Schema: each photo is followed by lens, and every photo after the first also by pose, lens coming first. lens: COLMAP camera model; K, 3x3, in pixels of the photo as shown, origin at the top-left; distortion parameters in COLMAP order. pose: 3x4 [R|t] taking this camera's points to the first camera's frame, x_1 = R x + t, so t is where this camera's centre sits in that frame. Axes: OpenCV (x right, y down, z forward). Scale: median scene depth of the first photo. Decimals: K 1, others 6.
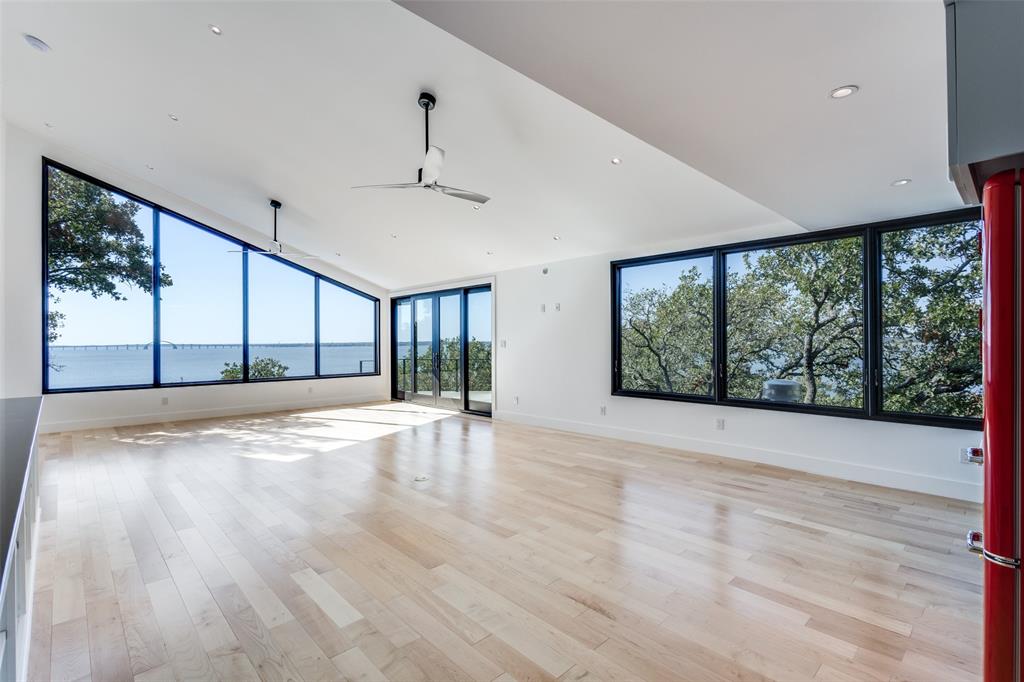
lens RADIAL K [[472.5, 0, 515.0], [0, 472.5, 337.8], [0, 0, 1]] dist [0.010665, -0.002320]
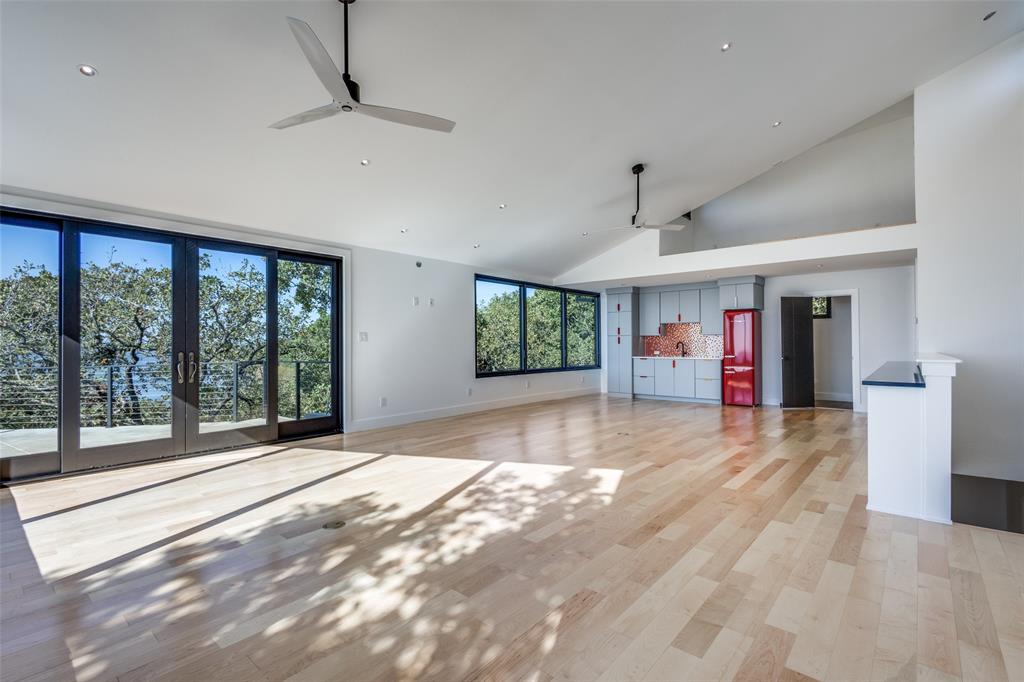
lens RADIAL K [[472.5, 0, 518.1], [0, 472.5, 340.0], [0, 0, 1]] dist [0.010665, -0.002320]
pose [[-0.087423, 0.017848, 0.996011, -0.801295], [0.003248, 0.999839, -0.017632, 0.030832], [-0.996166, 0.001693, -0.087467, 0.749343]]
